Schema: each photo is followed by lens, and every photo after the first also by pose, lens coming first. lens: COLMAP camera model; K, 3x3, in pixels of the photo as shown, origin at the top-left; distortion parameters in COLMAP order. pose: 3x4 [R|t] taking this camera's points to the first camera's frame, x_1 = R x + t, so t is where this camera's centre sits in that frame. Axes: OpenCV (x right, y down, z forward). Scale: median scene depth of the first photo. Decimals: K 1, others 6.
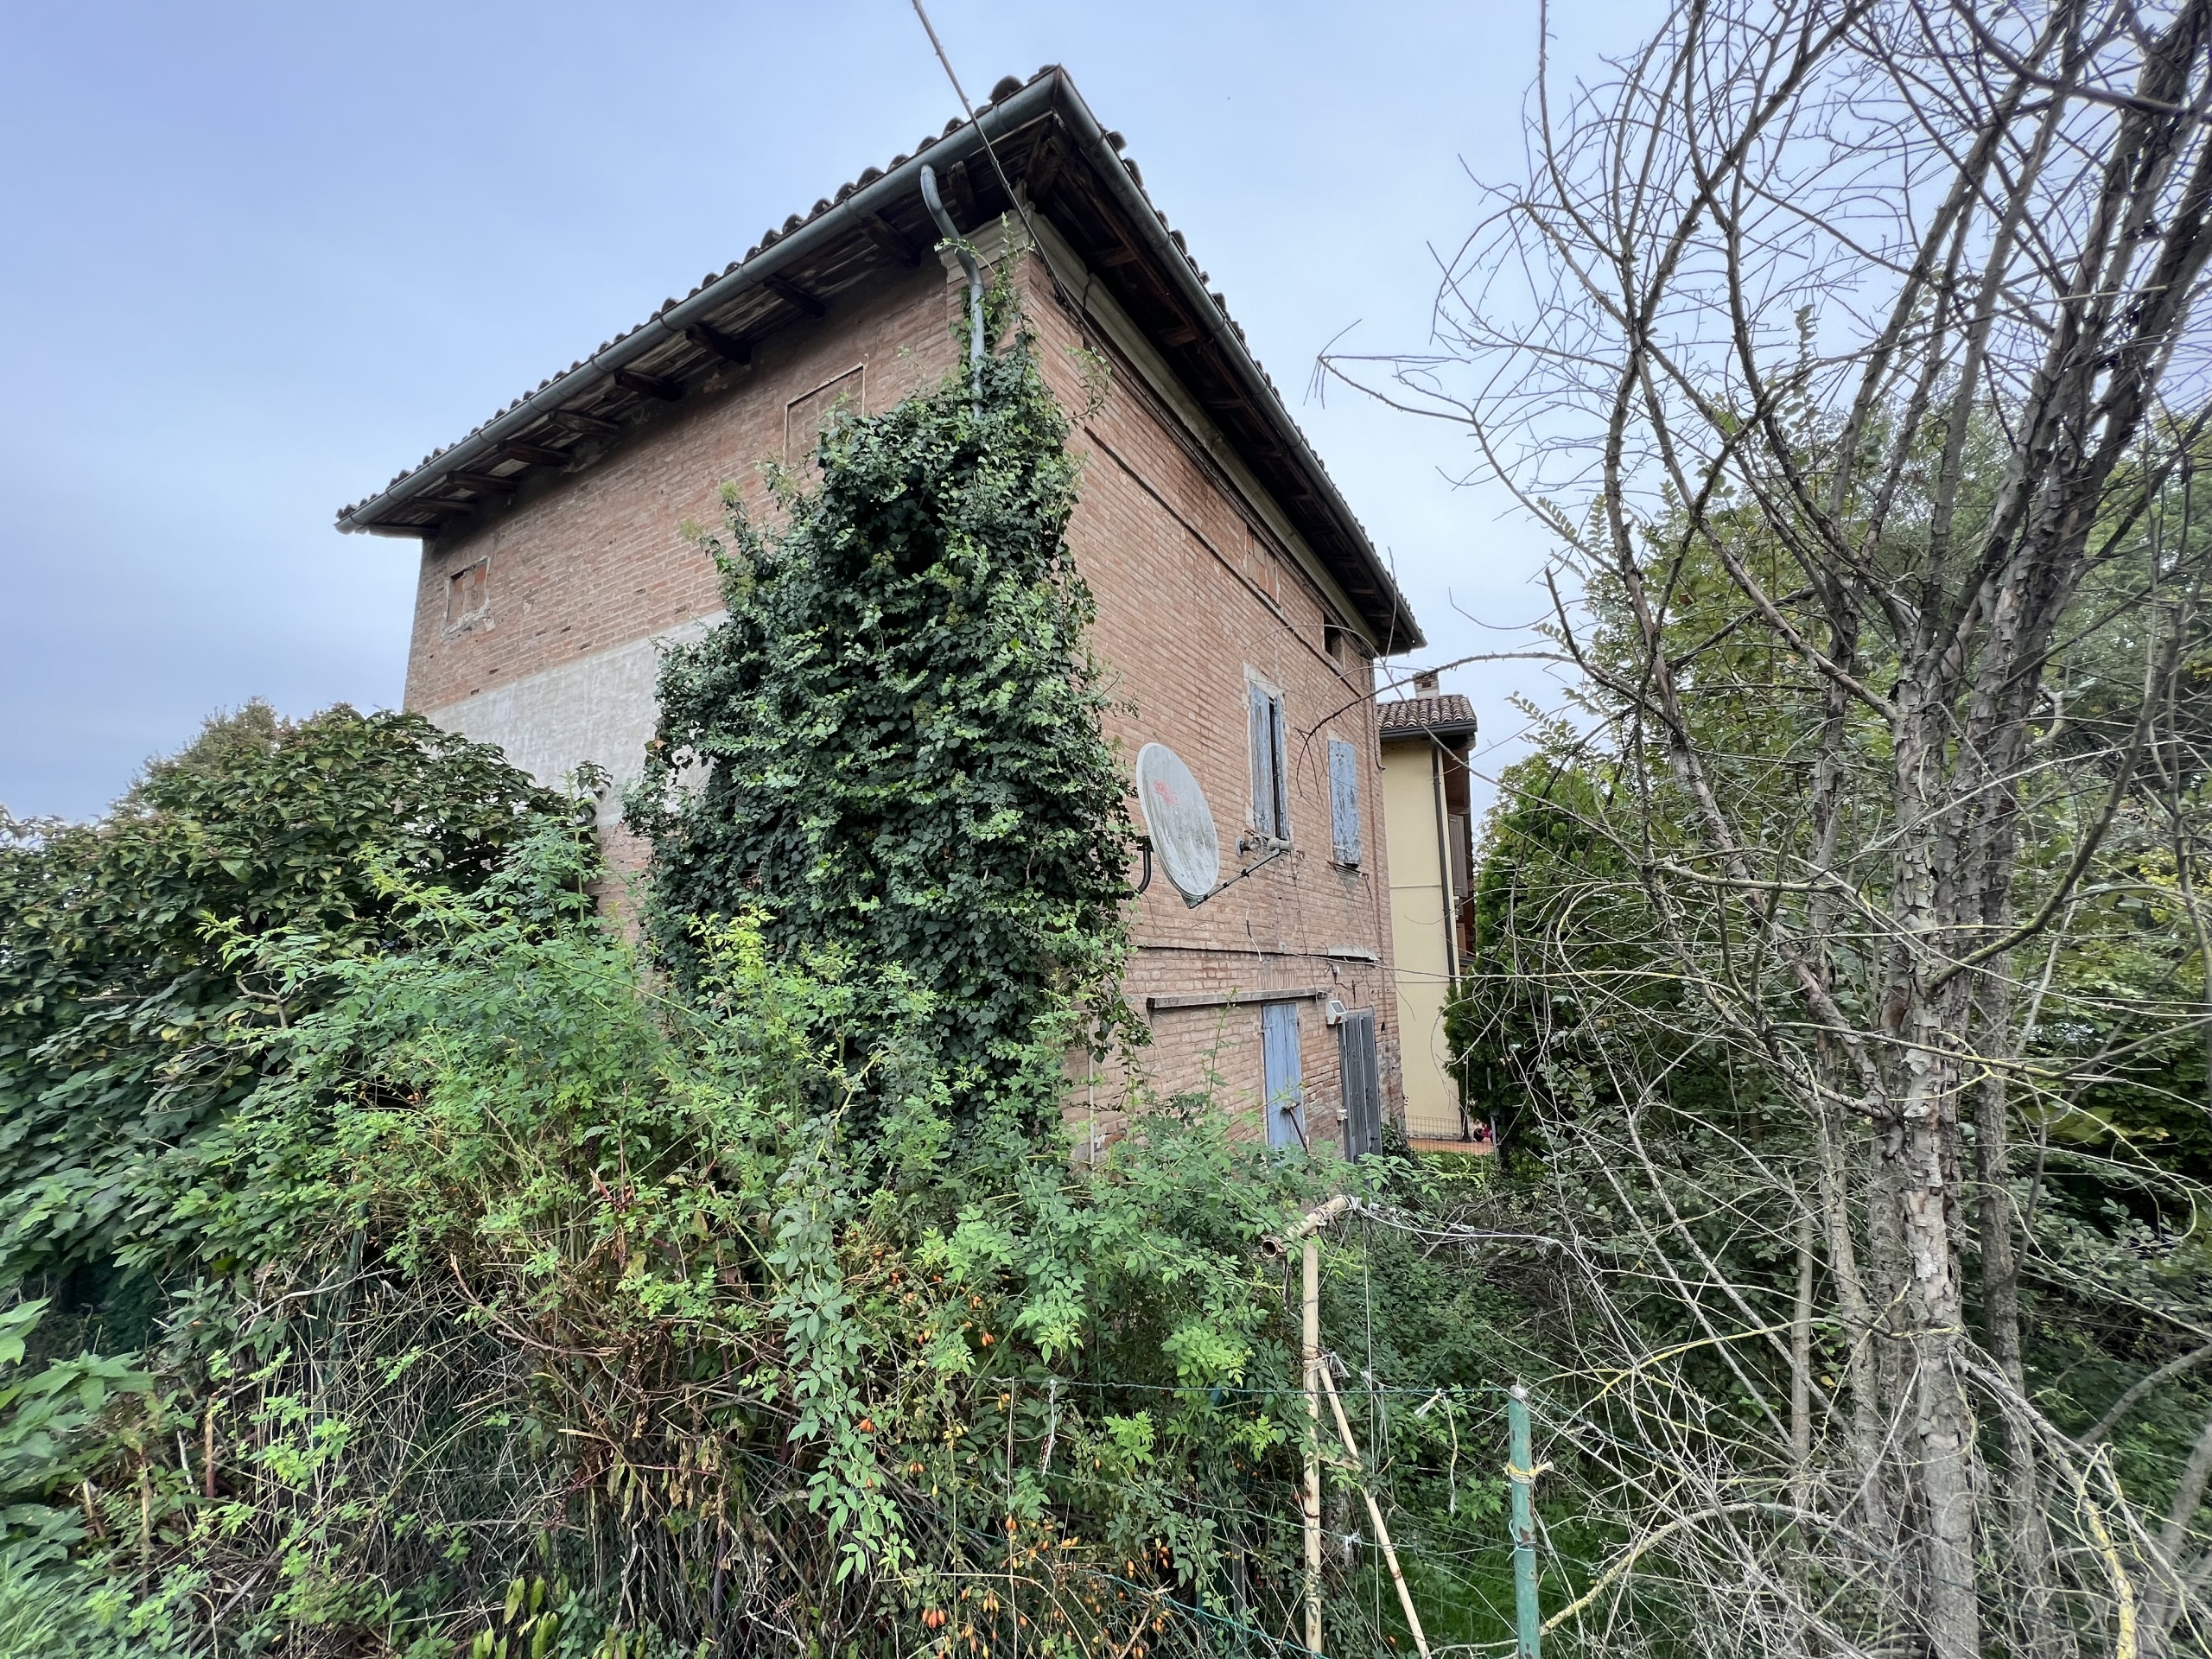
lens RADIAL K [[889.6, 0, 1099.7], [0, 889.6, 818.4], [0, 0, 1]] dist [-0.000302, 0.000006]
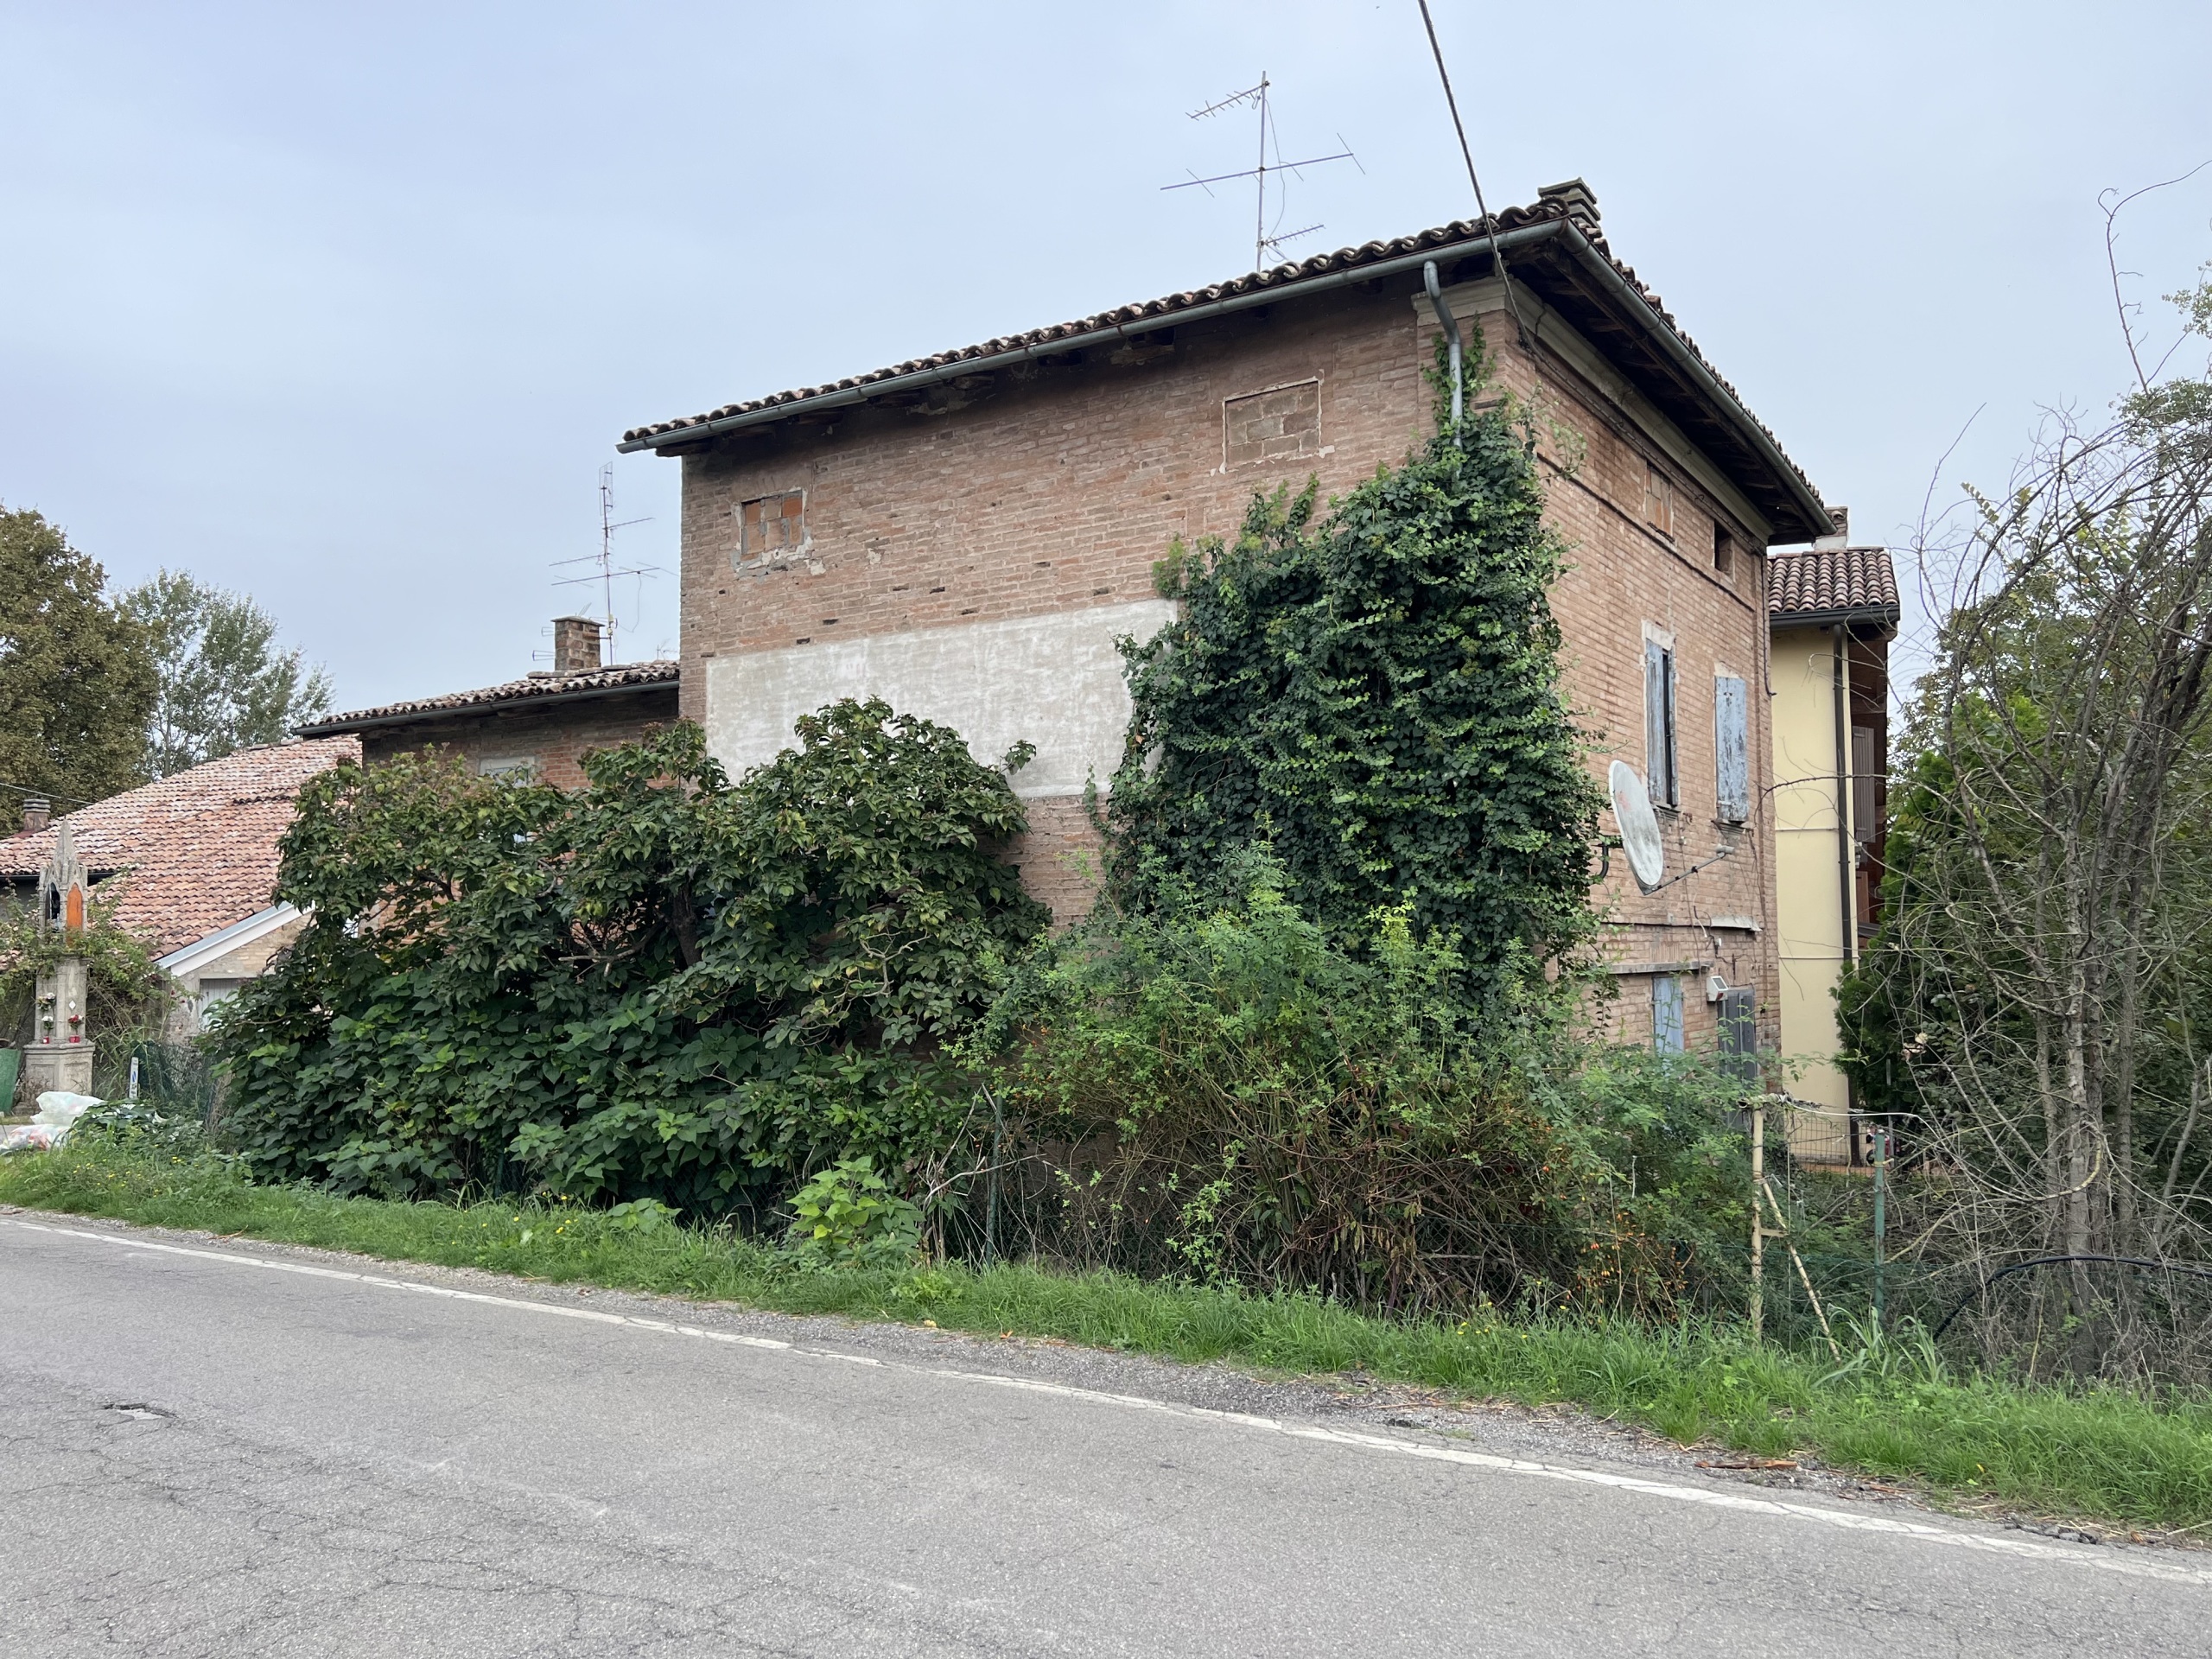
lens RADIAL K [[1658.8, 0, 1106.0], [0, 1658.8, 829.5], [0, 0, 1]] dist [0.071939, -0.088553]
pose [[0.999151, 0.007343, -0.040527, -0.372990], [-0.003000, 0.994338, 0.106217, -0.158789], [0.041077, -0.106005, 0.993517, -0.908537]]
